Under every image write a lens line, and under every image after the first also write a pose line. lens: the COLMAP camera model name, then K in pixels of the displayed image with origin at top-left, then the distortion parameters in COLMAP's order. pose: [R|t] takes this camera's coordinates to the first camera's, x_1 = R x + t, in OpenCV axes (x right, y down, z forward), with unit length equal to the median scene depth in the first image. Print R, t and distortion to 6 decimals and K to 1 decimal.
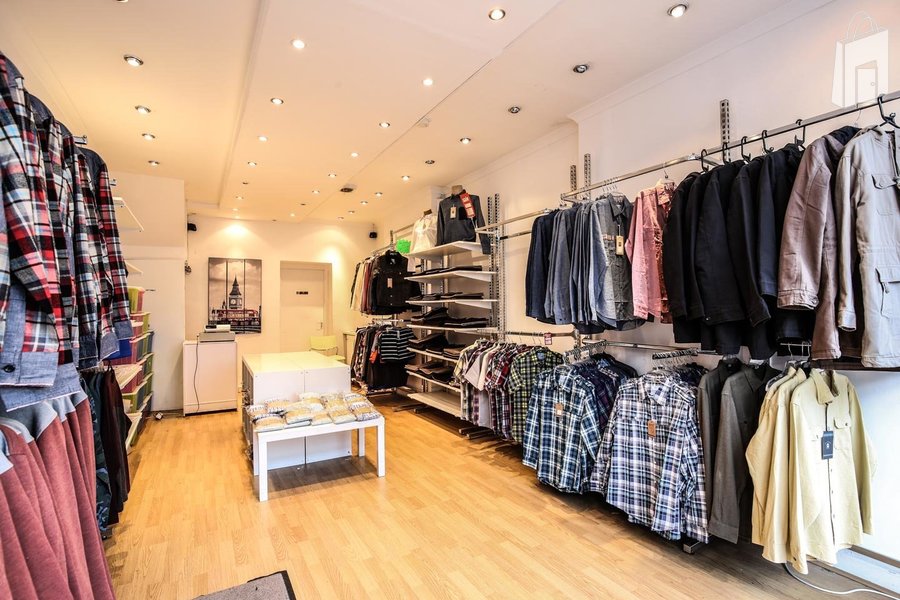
lens RADIAL K [[418.1, 0, 446.1], [0, 418.1, 312.6], [0, 0, 1]] dist [-0.033445, 0.000257]
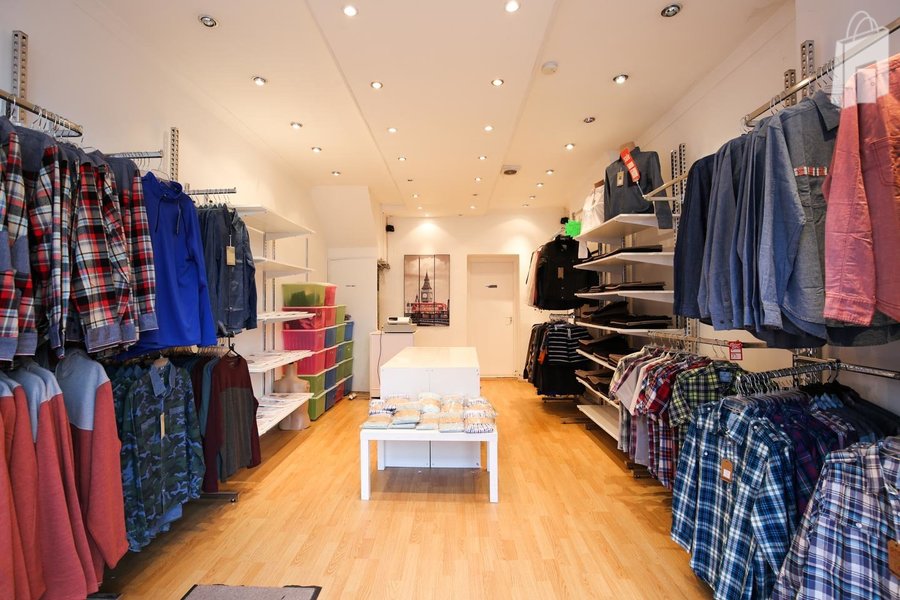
lens RADIAL K [[421.6, 0, 447.7], [0, 421.6, 305.9], [0, 0, 1]] dist [-0.035795, 0.008431]
pose [[0.845531, 0.007156, -0.533878, 0.225451], [-0.008023, 0.999968, 0.000697, -0.002642], [0.533866, 0.003694, 0.845561, 0.244983]]
